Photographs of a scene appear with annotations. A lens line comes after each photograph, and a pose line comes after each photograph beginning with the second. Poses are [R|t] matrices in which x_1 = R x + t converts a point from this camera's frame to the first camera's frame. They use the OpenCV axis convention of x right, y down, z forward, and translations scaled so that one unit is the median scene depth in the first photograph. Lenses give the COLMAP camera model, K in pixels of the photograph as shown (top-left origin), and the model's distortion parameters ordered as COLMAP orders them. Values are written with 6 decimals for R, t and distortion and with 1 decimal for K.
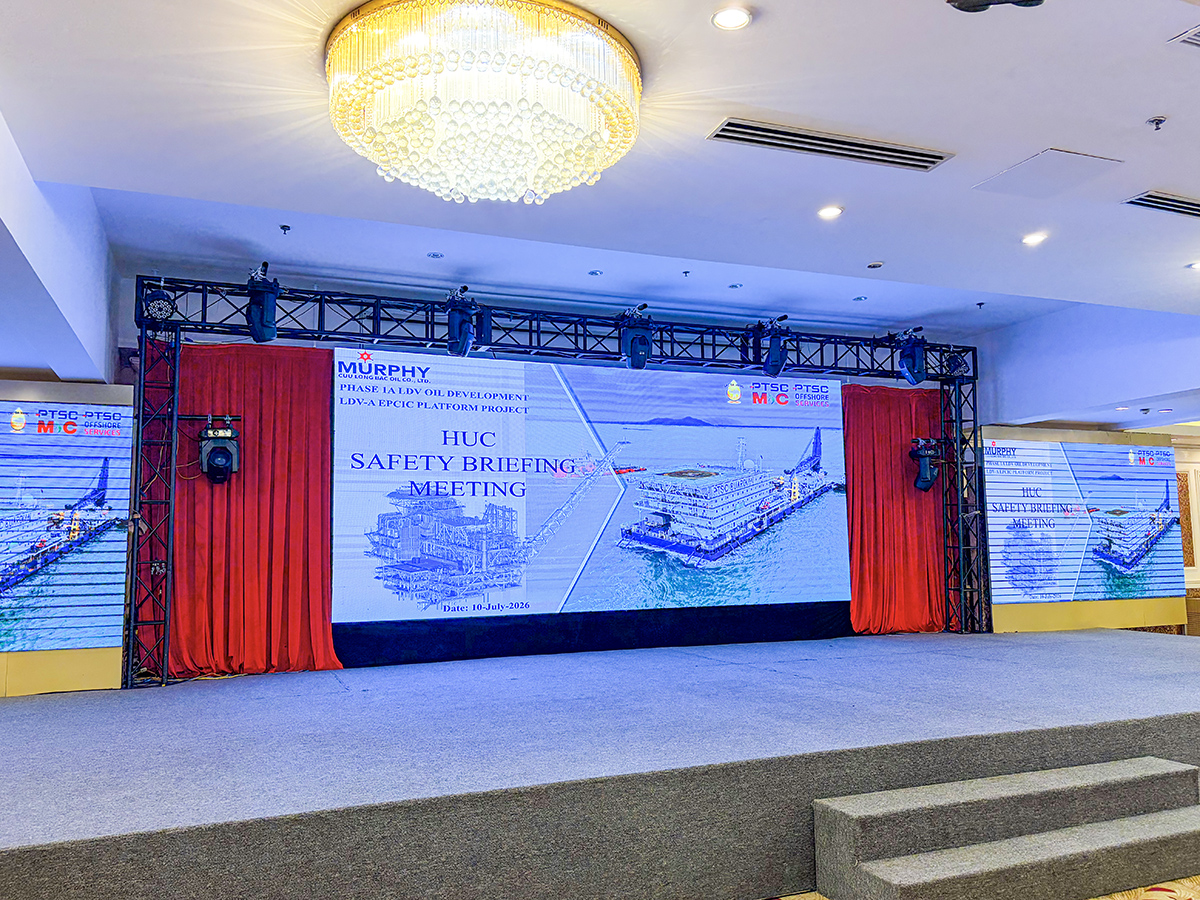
lens RADIAL K [[912.4, 0, 593.8], [0, 912.4, 447.8], [0, 0, 1]] dist [0.058195, -0.040441]
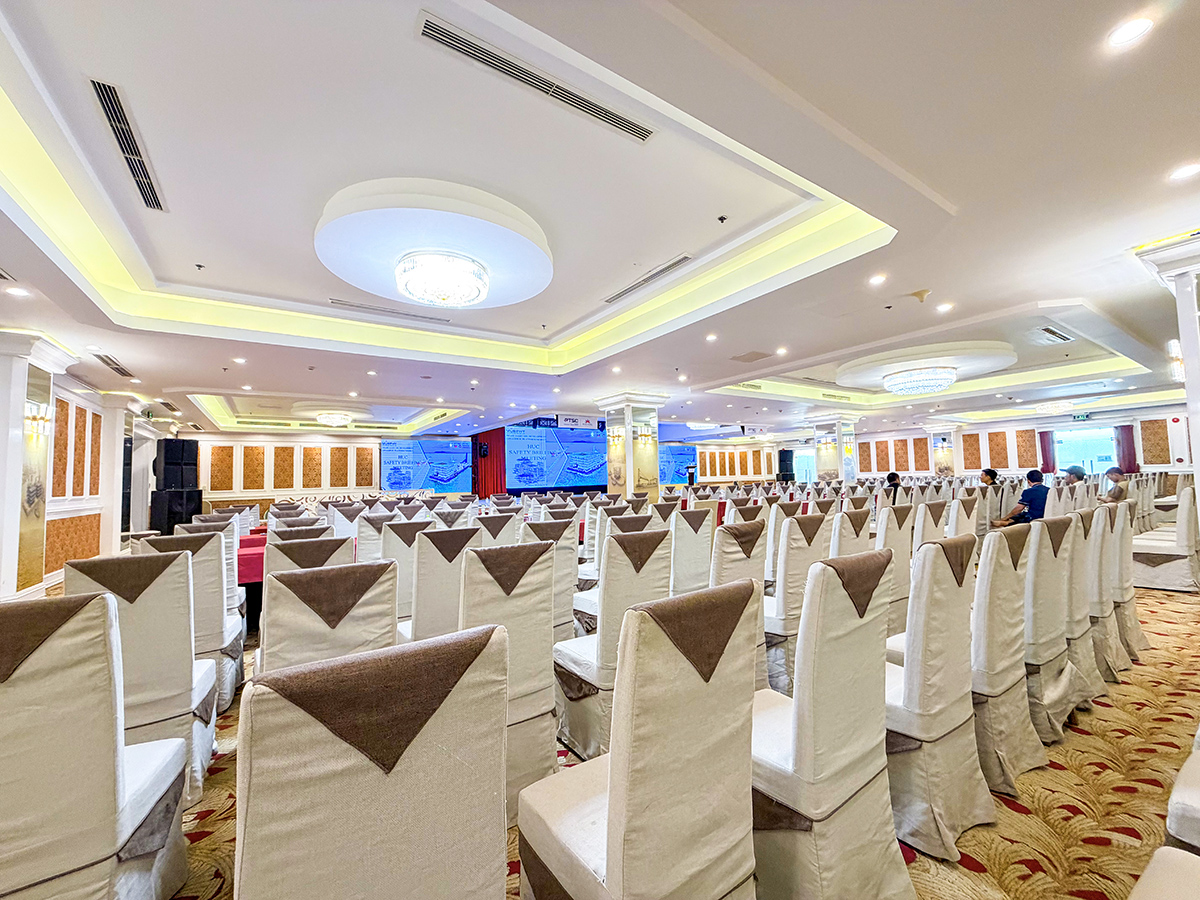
lens RADIAL K [[479.7, 0, 602.8], [0, 479.7, 453.5], [0, 0, 1]] dist [0.014279, -0.001100]
pose [[0.978208, 0.000788, 0.207624, -0.286547], [-0.012186, 0.998487, 0.053624, -0.103638], [-0.207267, -0.054985, 0.976738, -1.292868]]
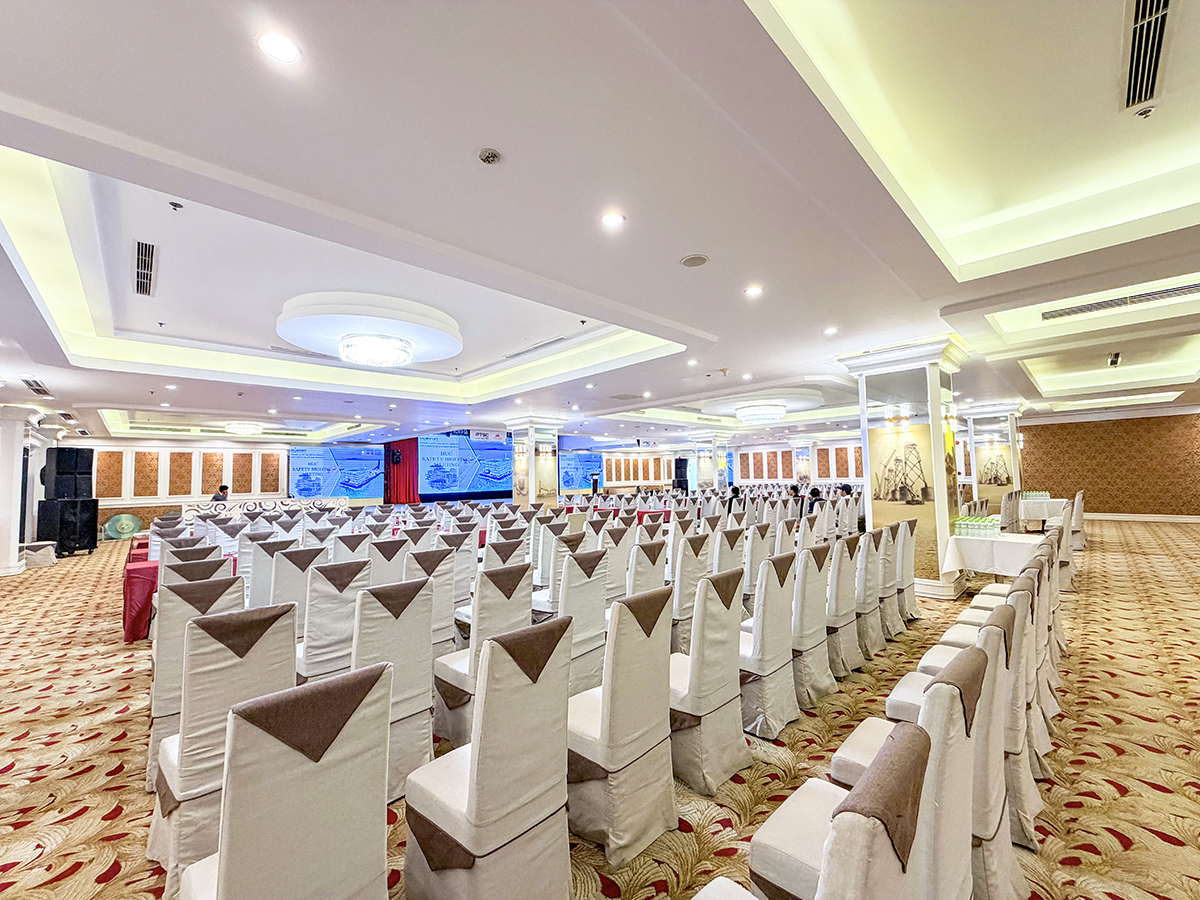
lens RADIAL K [[479.7, 0, 600.9], [0, 479.7, 451.2], [0, 0, 1]] dist [0.014279, -0.001100]
pose [[0.930160, 0.016455, 0.366786, -0.298910], [-0.035185, 0.998392, 0.044438, -0.155947], [-0.365465, -0.054239, 0.929243, -1.496816]]
